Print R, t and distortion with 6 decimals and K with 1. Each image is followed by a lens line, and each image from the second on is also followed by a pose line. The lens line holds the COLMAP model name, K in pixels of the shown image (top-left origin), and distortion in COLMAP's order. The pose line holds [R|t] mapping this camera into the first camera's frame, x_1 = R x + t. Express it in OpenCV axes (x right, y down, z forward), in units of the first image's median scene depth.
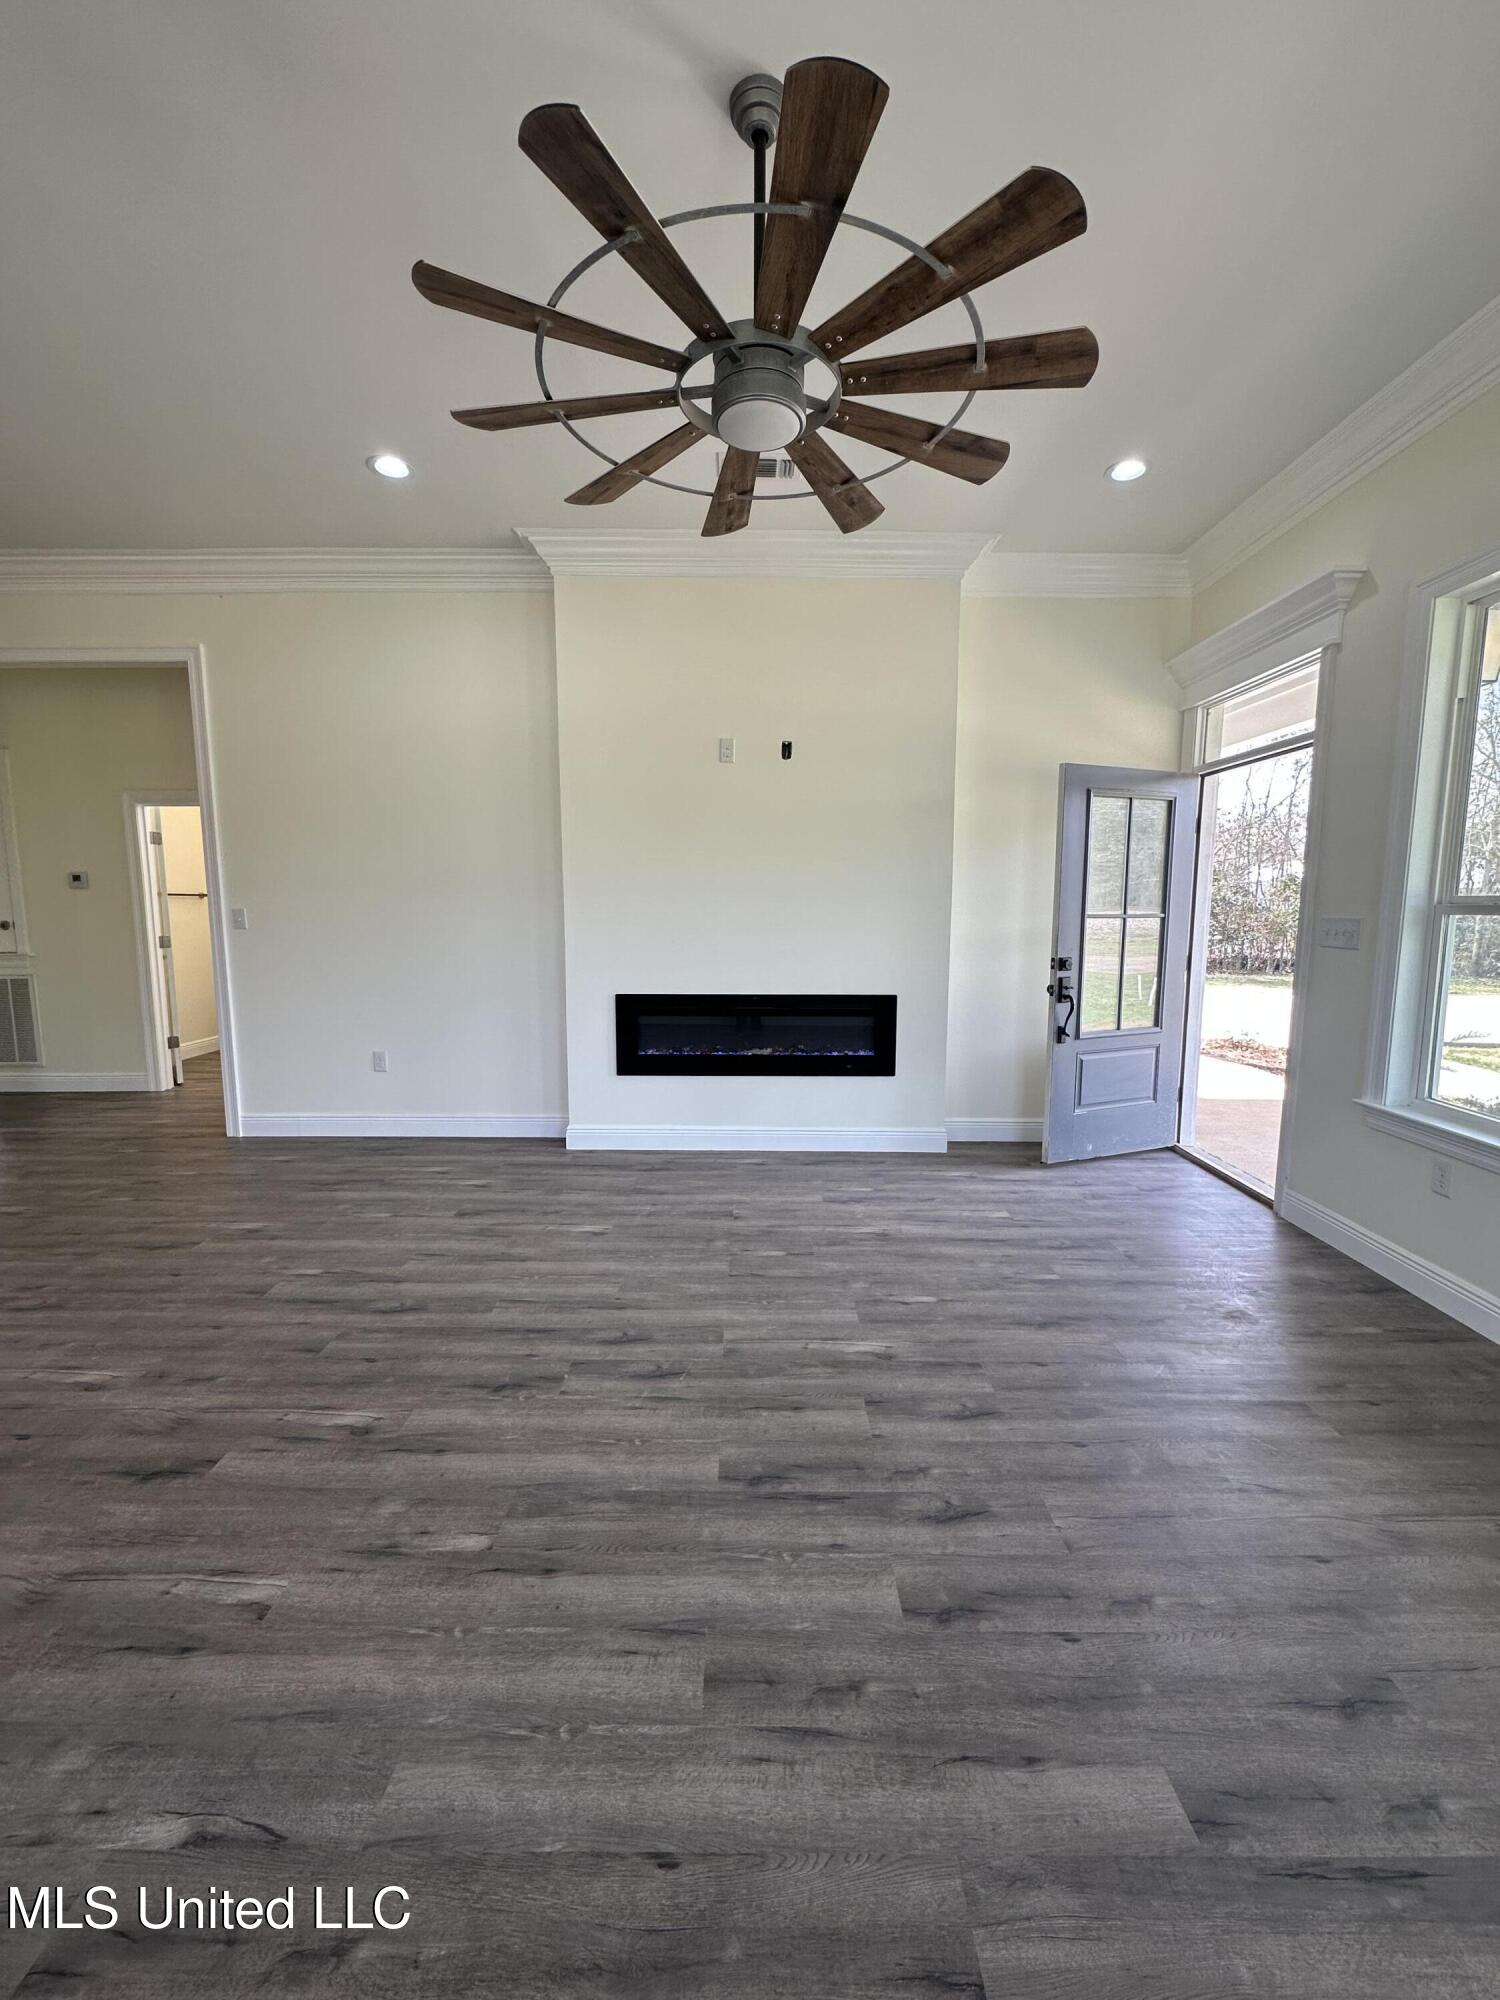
lens RADIAL K [[795.7, 0, 752.5], [0, 795.7, 996.9], [0, 0, 1]] dist [0.000956, 0.000078]
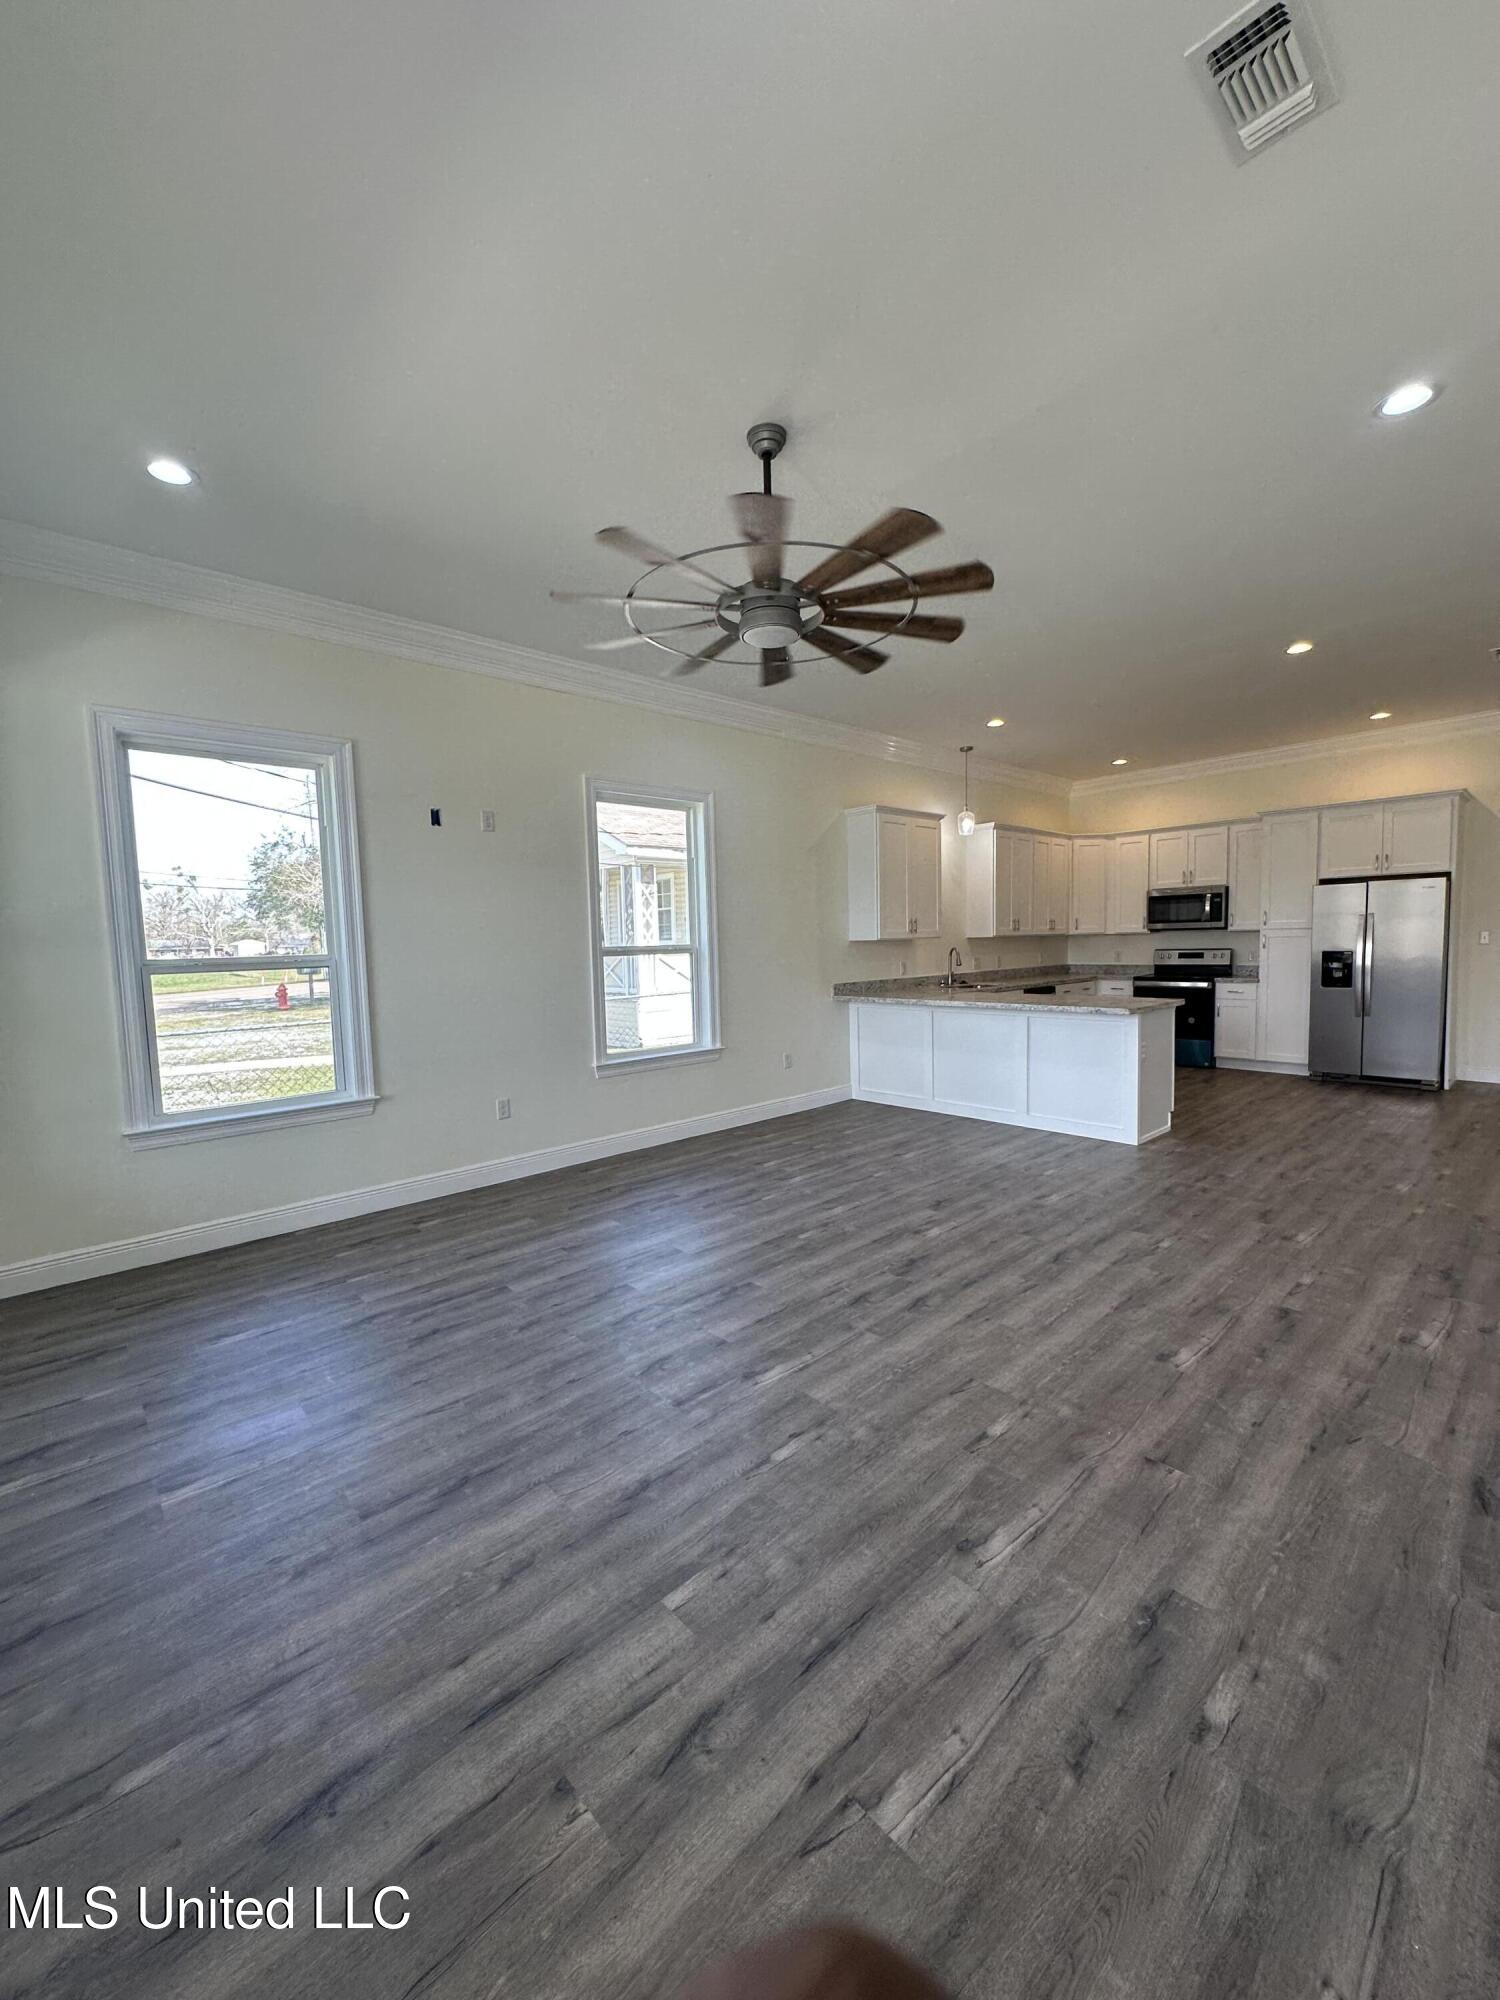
lens RADIAL K [[795.7, 0, 747.7], [0, 795.7, 1000.2], [0, 0, 1]] dist [0.000956, 0.000078]
pose [[-0.740592, 0.066904, -0.668616, 0.748787], [-0.054087, 0.985867, 0.158558, -0.190971], [0.669775, 0.153590, -0.726506, 1.493339]]
